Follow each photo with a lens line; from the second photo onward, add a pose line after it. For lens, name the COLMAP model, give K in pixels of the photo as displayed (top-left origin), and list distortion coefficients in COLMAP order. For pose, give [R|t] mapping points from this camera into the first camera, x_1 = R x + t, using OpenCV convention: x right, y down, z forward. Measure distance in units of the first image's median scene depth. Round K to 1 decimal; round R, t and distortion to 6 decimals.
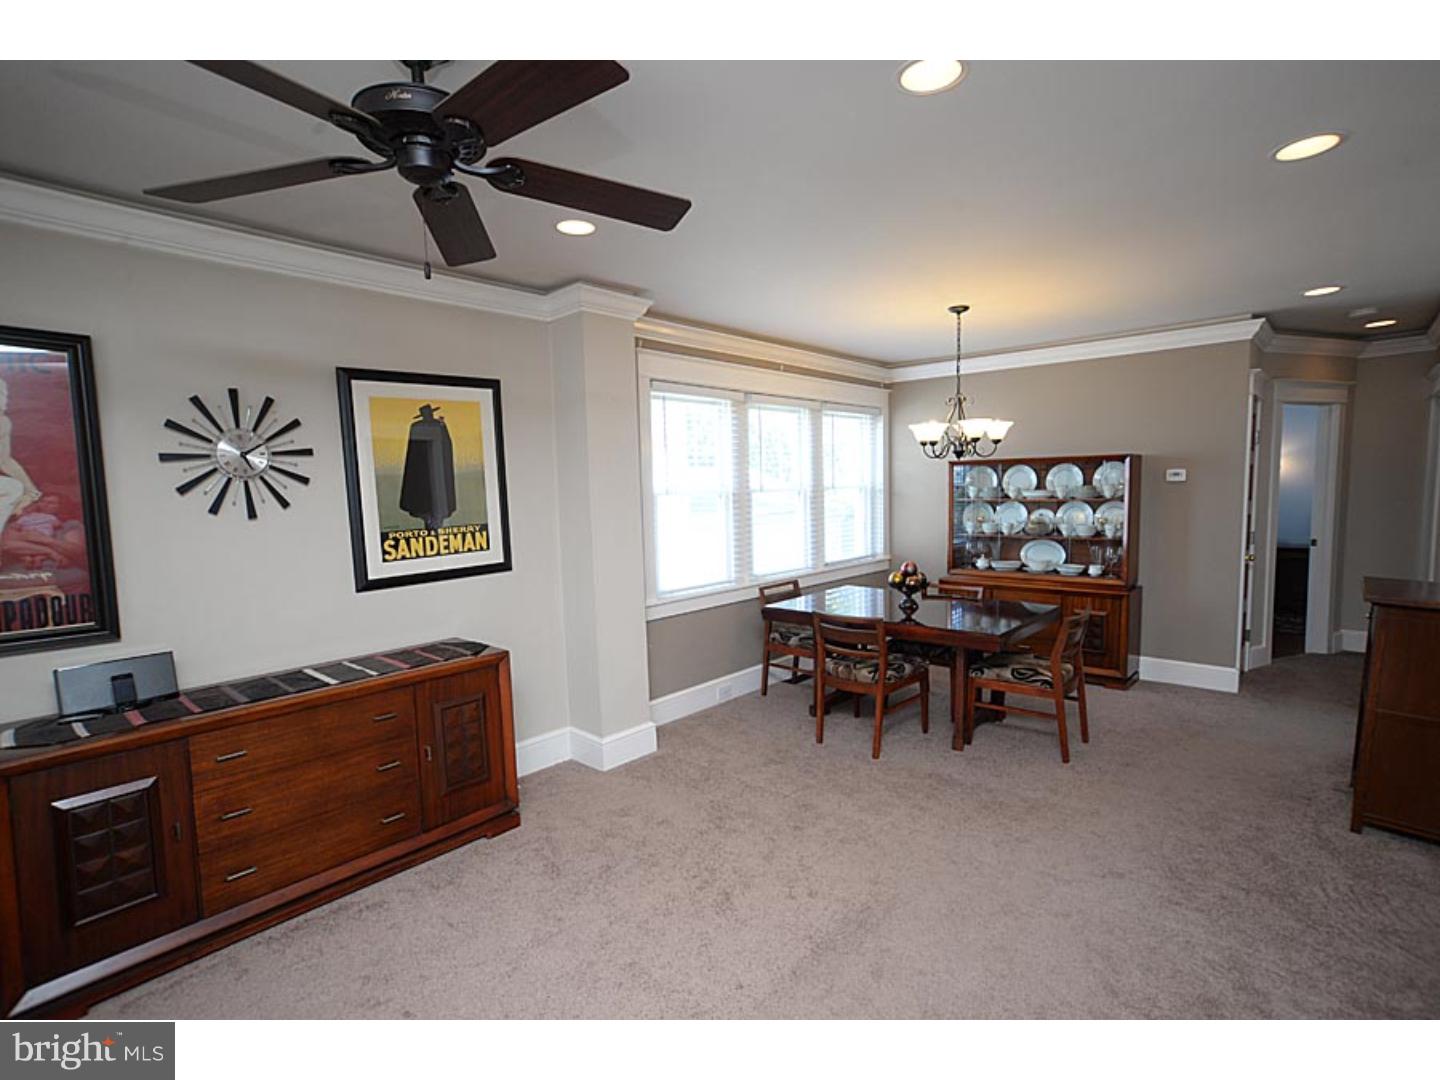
lens RADIAL K [[701.6, 0, 722.8], [0, 701.6, 542.1], [0, 0, 1]] dist [-0.018891, 0.010194]
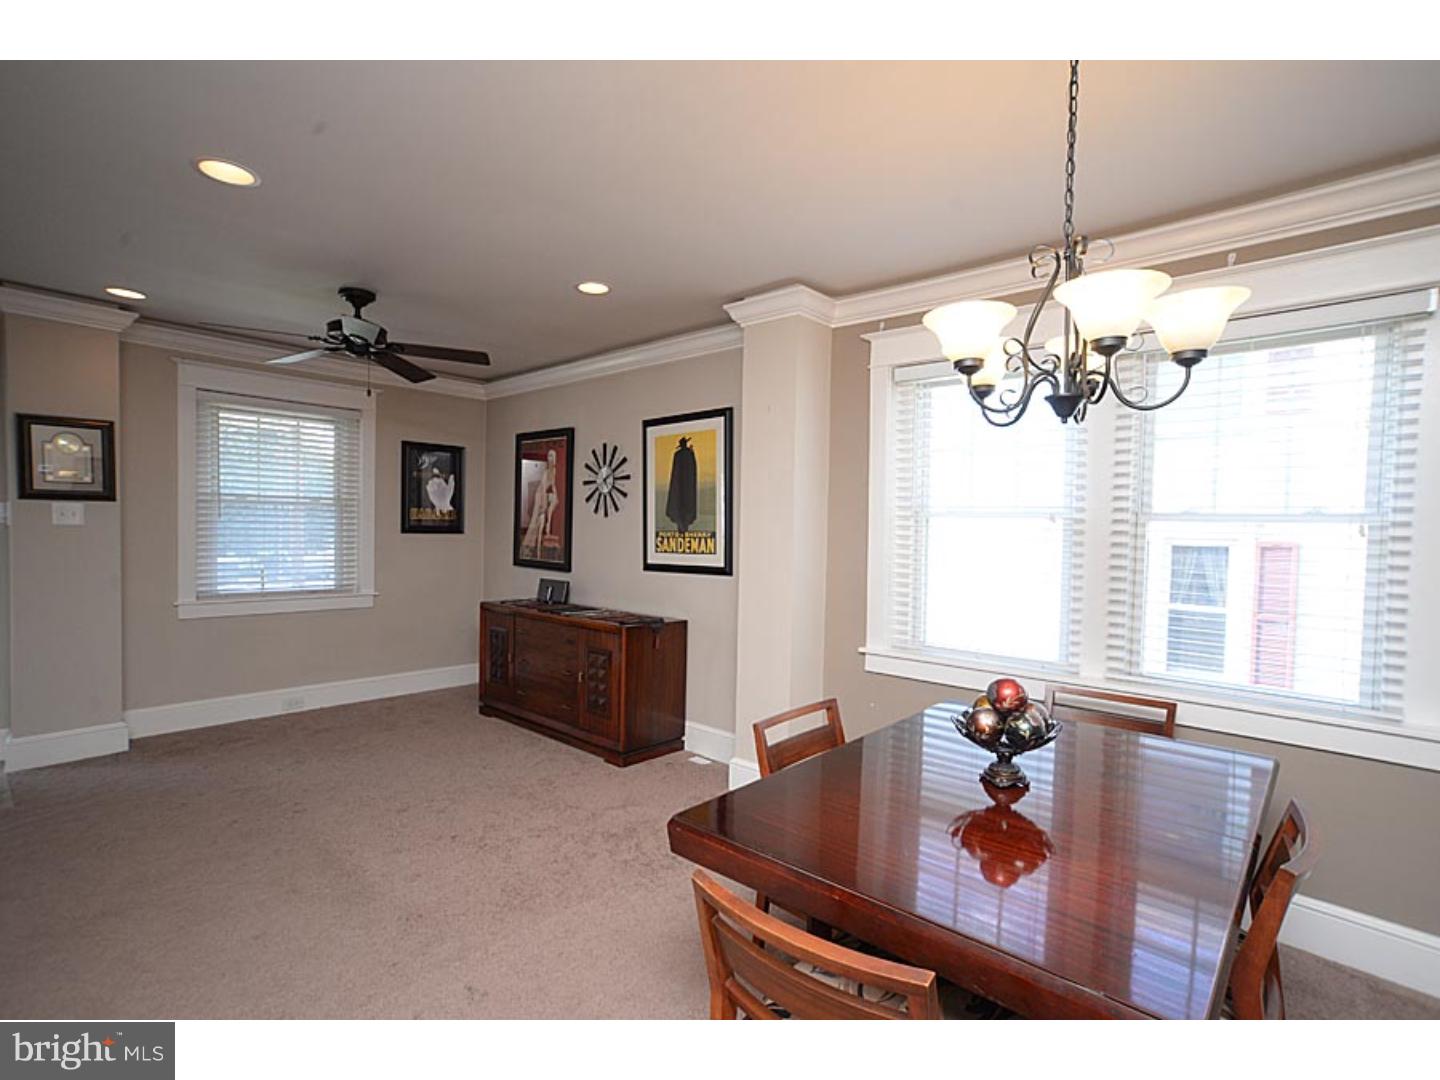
lens RADIAL K [[701.6, 0, 720.1], [0, 701.6, 551.3], [0, 0, 1]] dist [-0.018891, 0.010194]
pose [[0.004904, 0.056190, -0.998408, 0.607116], [-0.109621, 0.992433, 0.055316, -0.043276], [0.993961, 0.109175, 0.011027, 0.722206]]
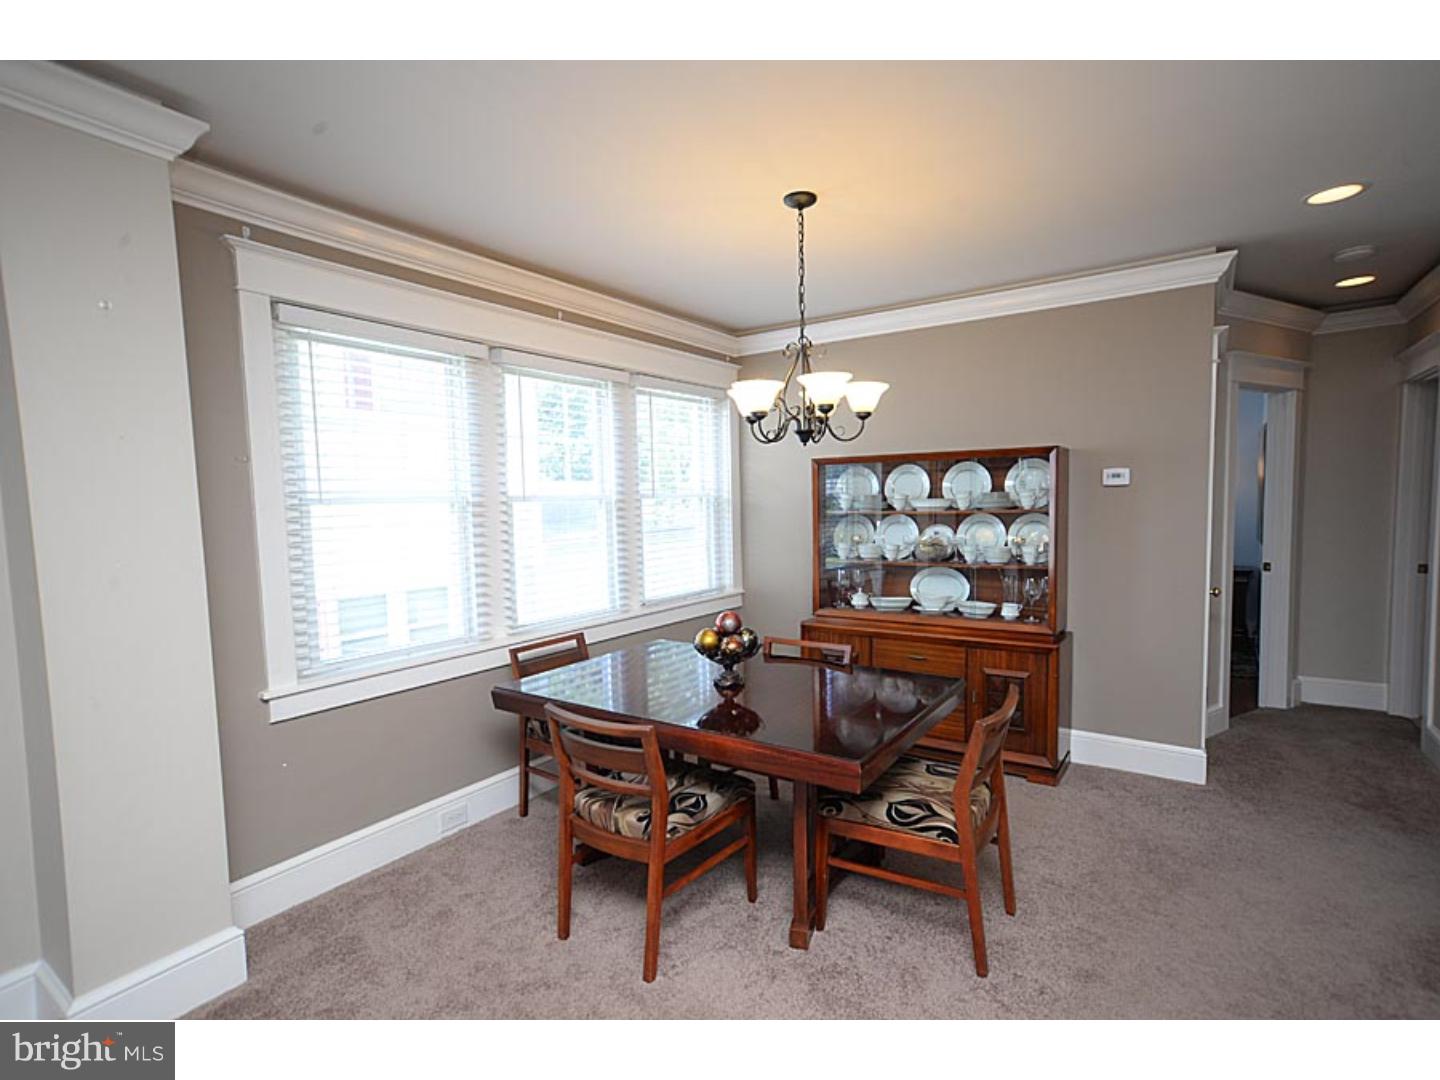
lens RADIAL K [[701.6, 0, 716.3], [0, 701.6, 542.7], [0, 0, 1]] dist [-0.018891, 0.010194]
pose [[0.993131, -0.004656, 0.116916, 0.164783], [0.007689, 0.999645, -0.025505, -0.014177], [-0.116755, 0.026229, 0.992814, 0.350724]]
